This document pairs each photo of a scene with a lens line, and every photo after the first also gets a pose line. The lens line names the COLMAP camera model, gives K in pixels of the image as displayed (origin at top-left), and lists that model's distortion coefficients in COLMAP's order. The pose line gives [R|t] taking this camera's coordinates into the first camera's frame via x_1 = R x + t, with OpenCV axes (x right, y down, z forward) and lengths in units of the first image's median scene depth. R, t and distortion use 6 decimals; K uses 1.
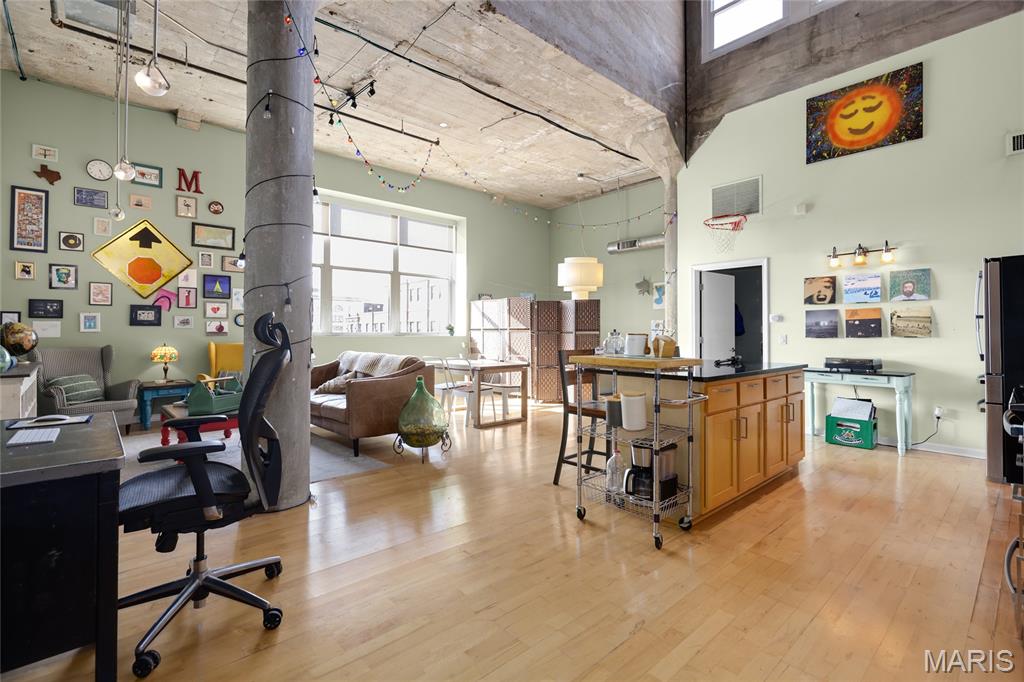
lens RADIAL K [[461.5, 0, 505.3], [0, 461.5, 325.8], [0, 0, 1]] dist [-0.001460, 0.002927]
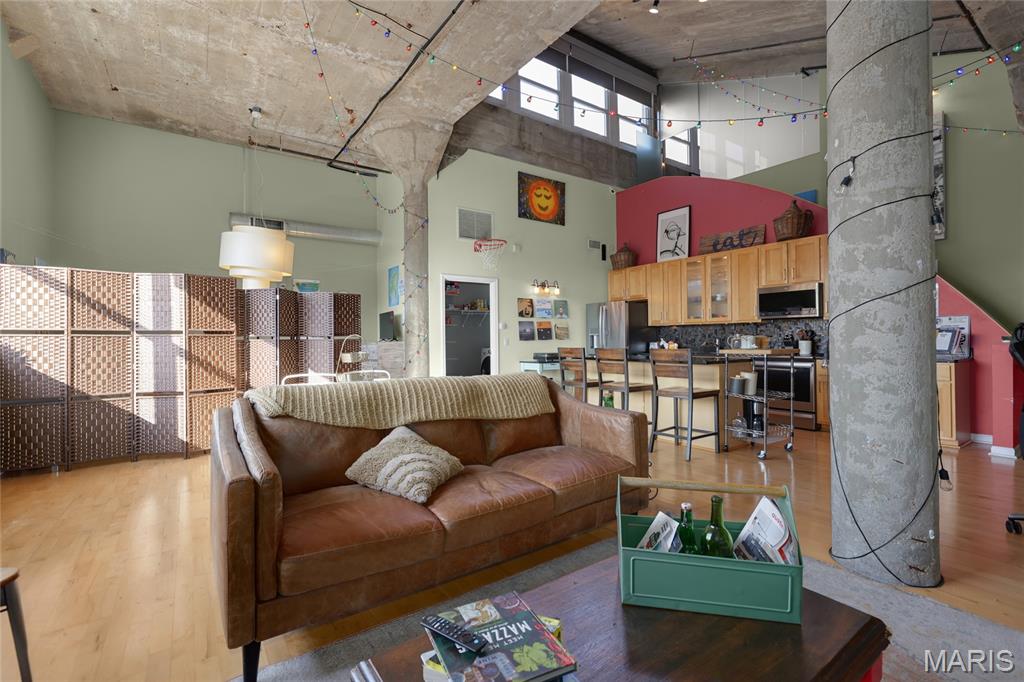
lens RADIAL K [[461.5, 0, 504.0], [0, 461.5, 336.5], [0, 0, 1]] dist [-0.001460, 0.002927]
pose [[0.125356, 0.003432, 0.992106, -0.749038], [-0.006821, 0.999973, -0.002597, 0.017452], [-0.992088, -0.006442, 0.125376, 0.866743]]
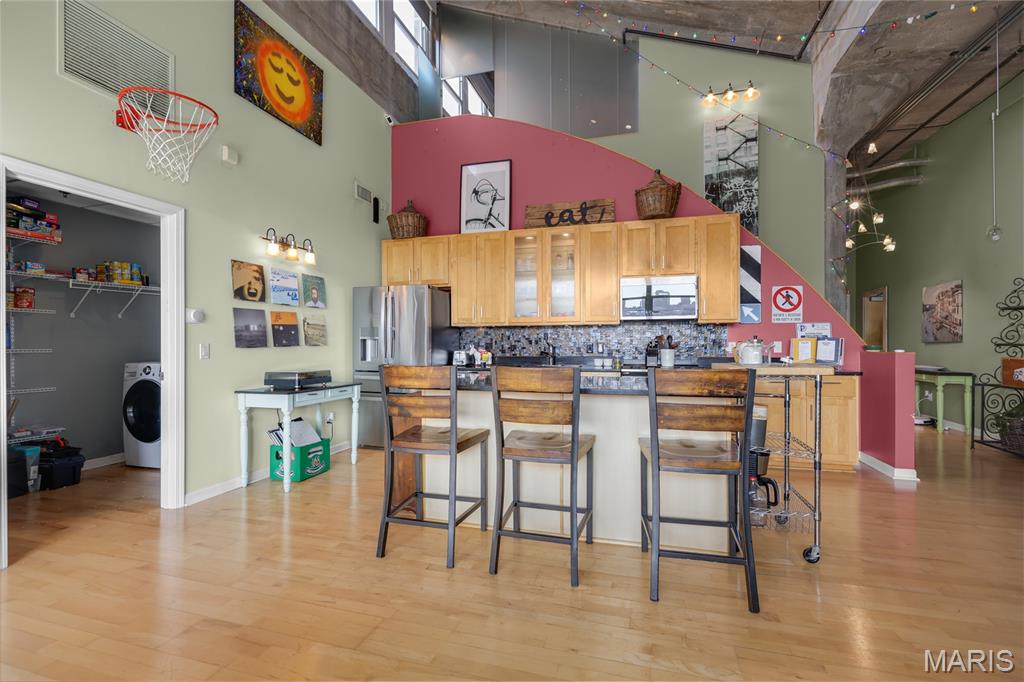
lens RADIAL K [[461.5, 0, 509.9], [0, 461.5, 341.6], [0, 0, 1]] dist [-0.001460, 0.002927]
pose [[-0.526222, 0.002455, 0.850343, -0.137952], [-0.012634, 0.999863, -0.010706, 0.018758], [-0.850253, -0.016377, -0.526119, 1.009424]]
